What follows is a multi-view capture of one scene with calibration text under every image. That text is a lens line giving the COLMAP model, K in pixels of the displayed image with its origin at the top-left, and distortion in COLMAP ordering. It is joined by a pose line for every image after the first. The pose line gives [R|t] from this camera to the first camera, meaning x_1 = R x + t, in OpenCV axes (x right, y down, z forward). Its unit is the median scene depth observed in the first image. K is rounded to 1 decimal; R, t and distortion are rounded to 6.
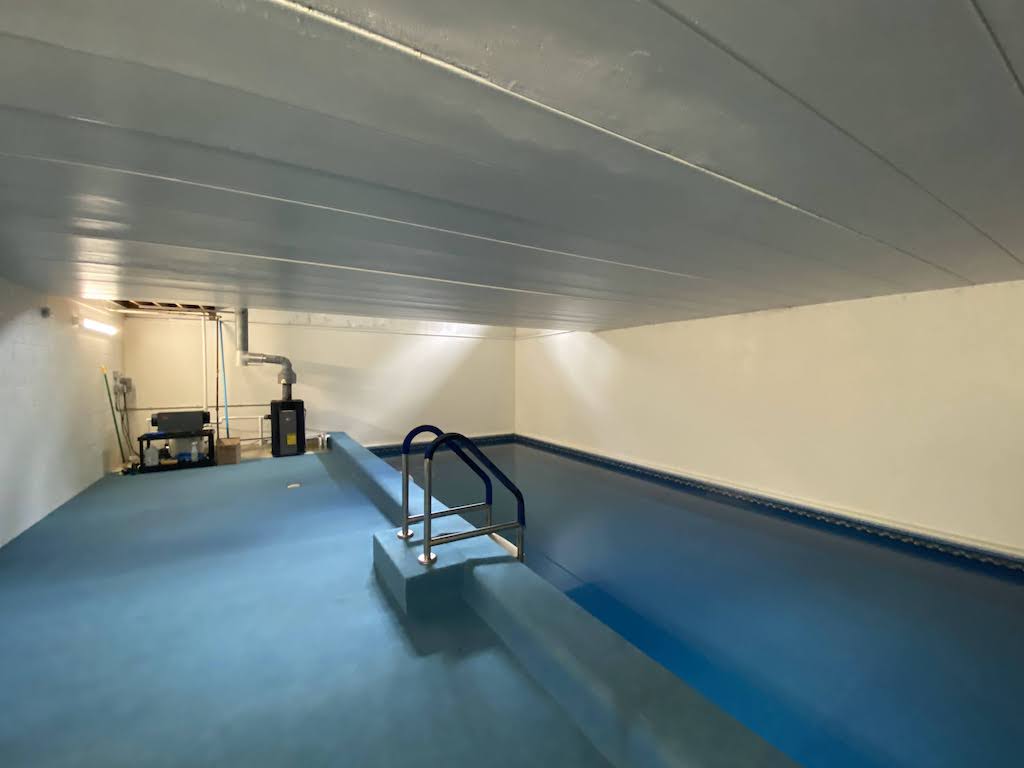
lens RADIAL K [[416.6, 0, 516.1], [0, 416.6, 389.0], [0, 0, 1]] dist [0.039284, -0.029153]
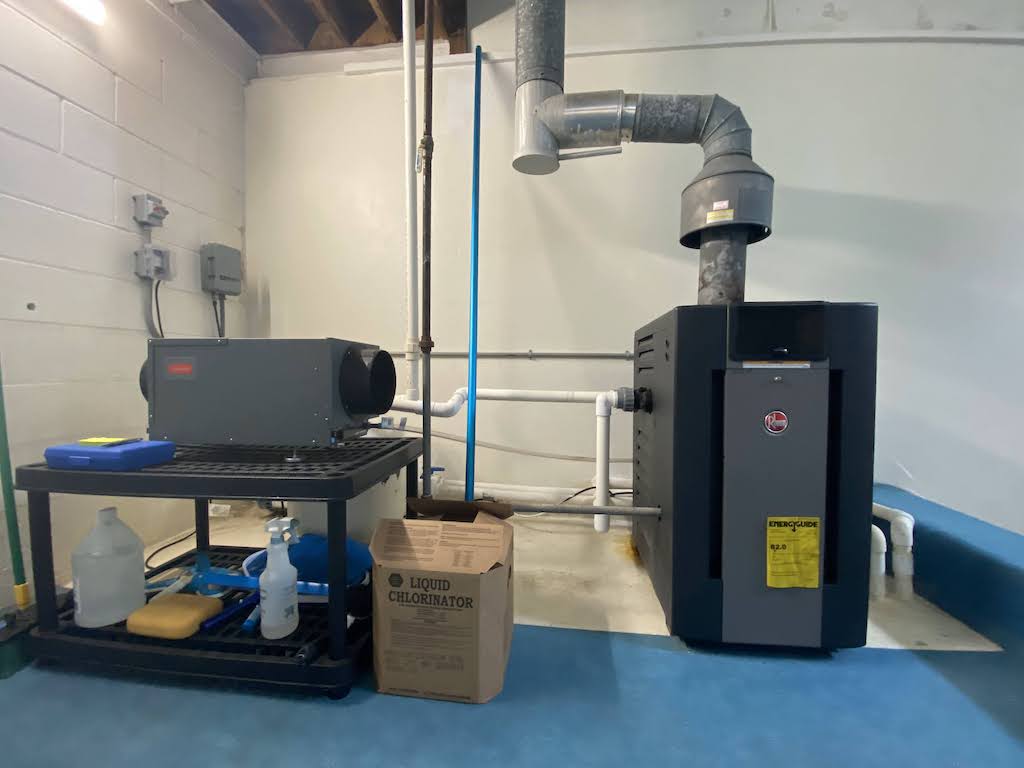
lens RADIAL K [[416.6, 0, 516.1], [0, 416.6, 389.0], [0, 0, 1]] dist [0.039284, -0.029153]
pose [[0.788282, 0.034497, -0.614346, -0.518789], [-0.026775, 0.999405, 0.021763, 0.059800], [0.614731, -0.000706, 0.788737, 0.817584]]
